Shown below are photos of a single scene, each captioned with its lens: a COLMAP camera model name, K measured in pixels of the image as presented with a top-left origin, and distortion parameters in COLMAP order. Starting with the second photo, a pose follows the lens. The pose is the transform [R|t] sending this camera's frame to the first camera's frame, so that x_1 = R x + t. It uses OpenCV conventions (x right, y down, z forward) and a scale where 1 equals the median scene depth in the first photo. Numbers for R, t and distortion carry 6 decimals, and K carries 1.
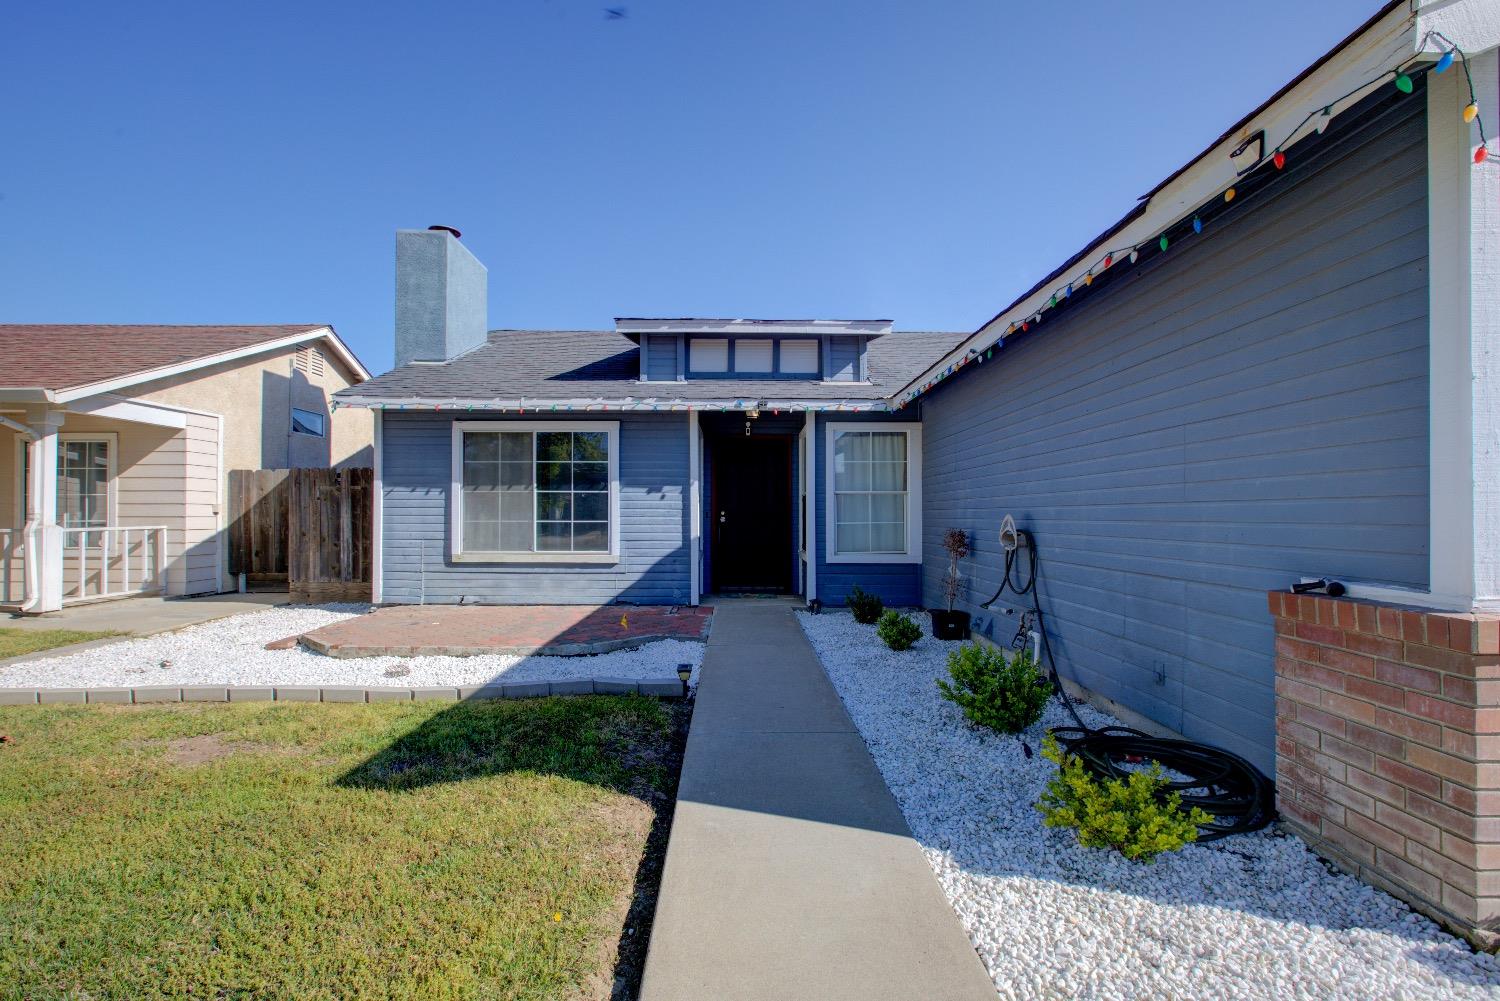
lens RADIAL K [[686.9, 0, 742.8], [0, 686.9, 510.0], [0, 0, 1]] dist [-0.008259, 0.004354]
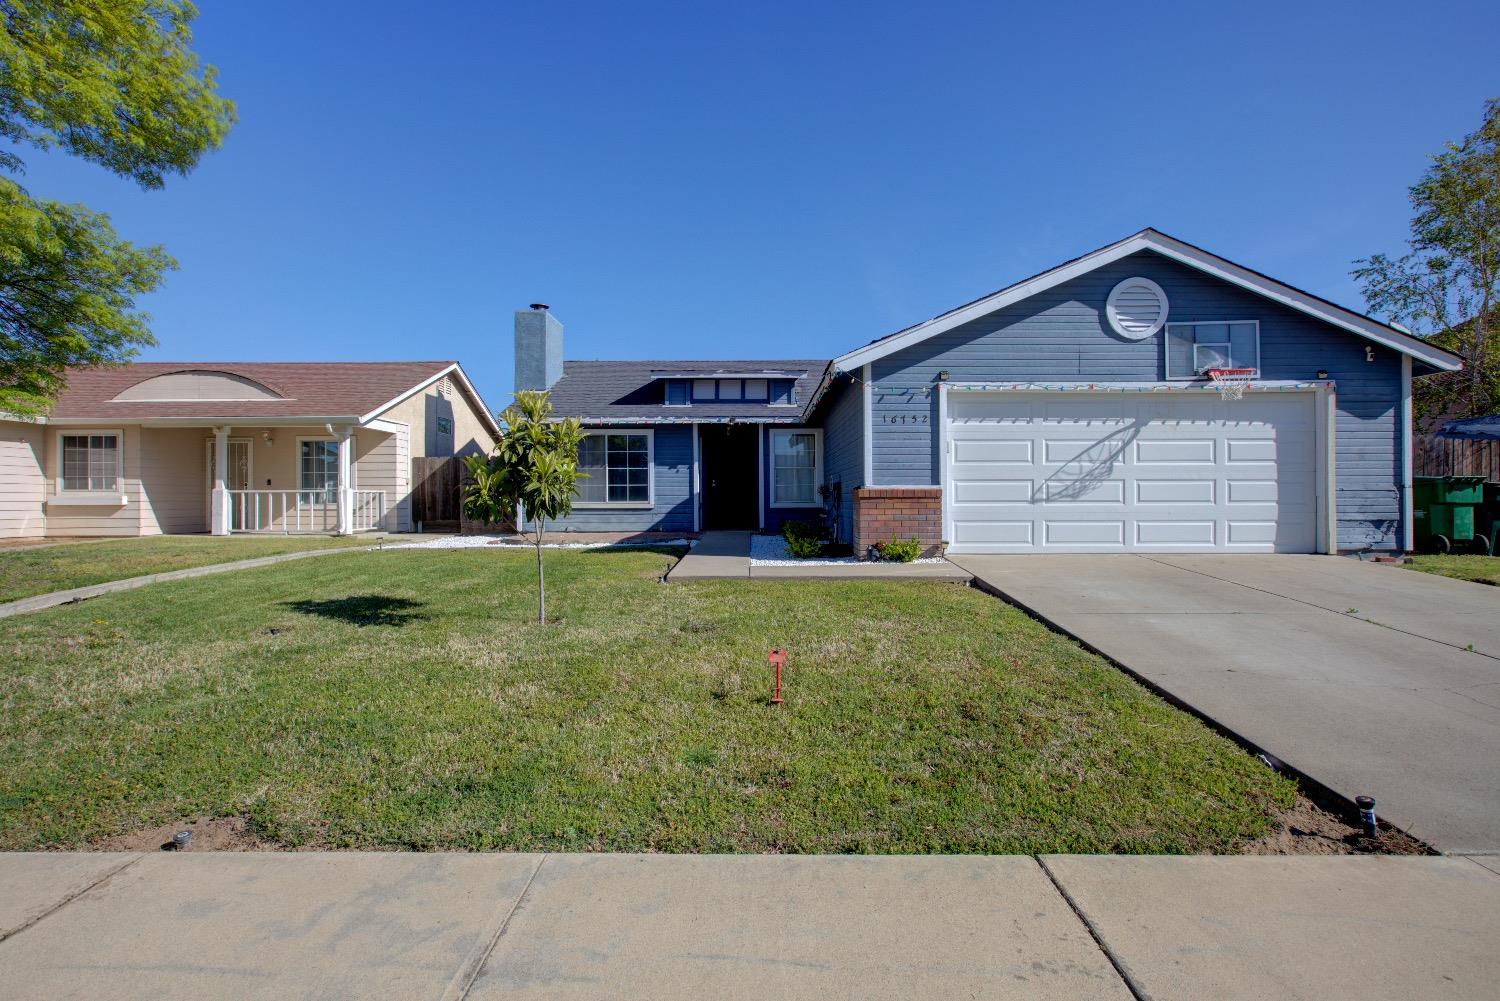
lens RADIAL K [[748.2, 0, 749.6], [0, 748.2, 498.3], [0, 0, 1]] dist [-0.002834, 0.000262]
pose [[0.999894, -0.004749, -0.013751, 0.094771], [0.004788, 0.999985, 0.002818, 0.046782], [0.013737, -0.002884, 0.999901, -0.936306]]
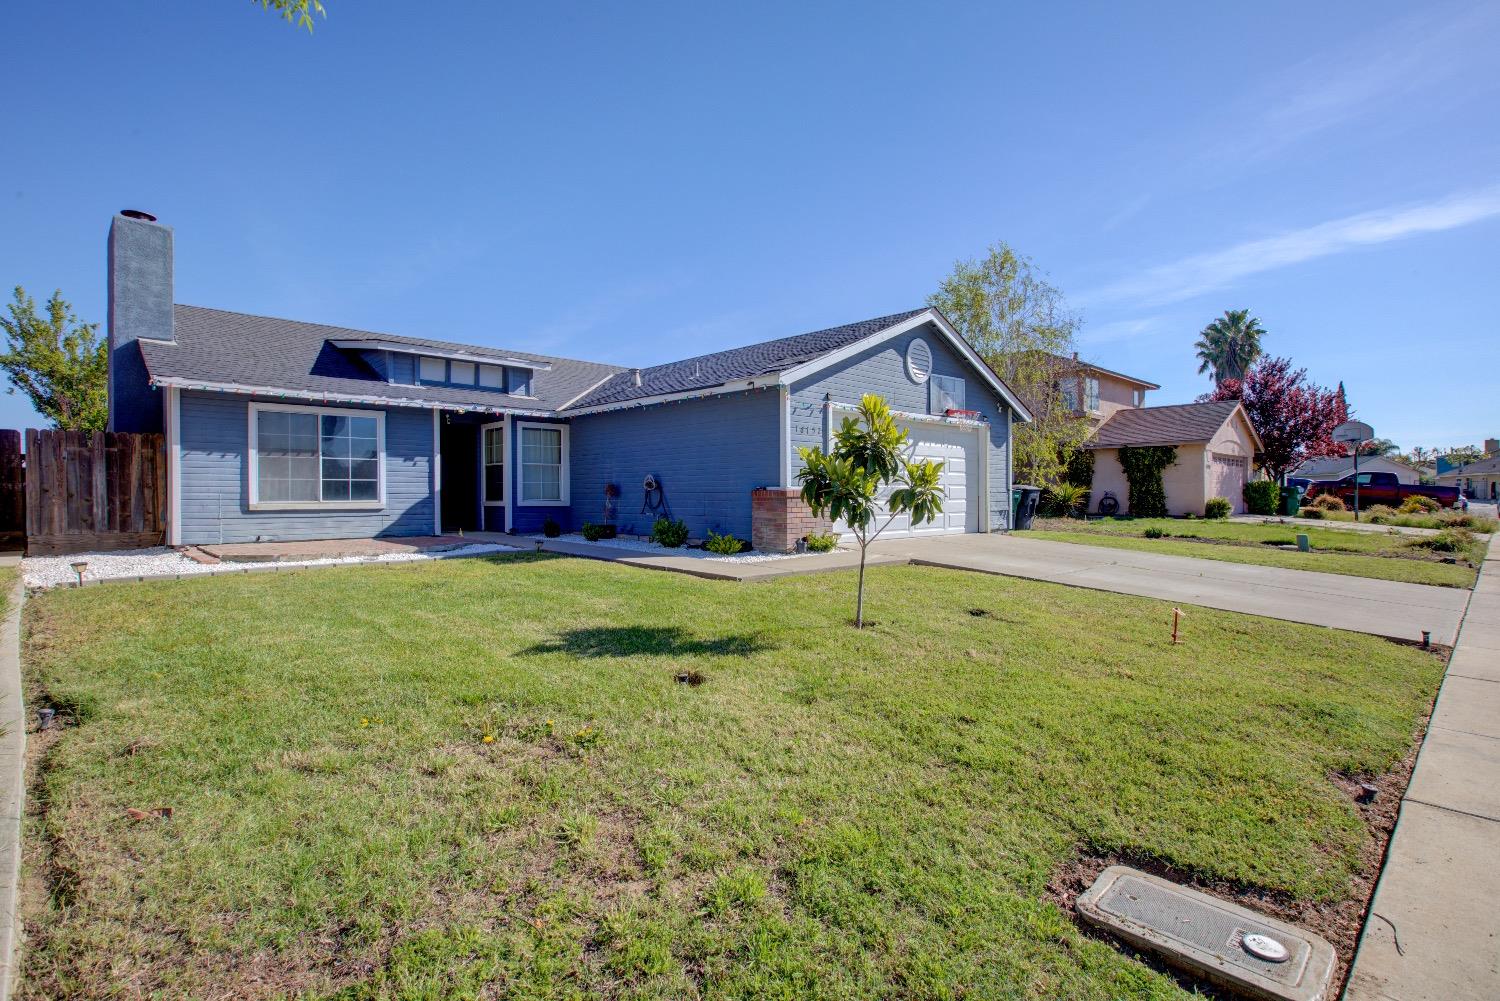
lens RADIAL K [[748.2, 0, 746.3], [0, 748.2, 496.0], [0, 0, 1]] dist [-0.002834, 0.000262]
pose [[0.721900, -0.005503, 0.691975, -0.718904], [-0.000263, 0.999966, 0.008227, 0.036890], [-0.691997, -0.006121, 0.721874, -0.673724]]
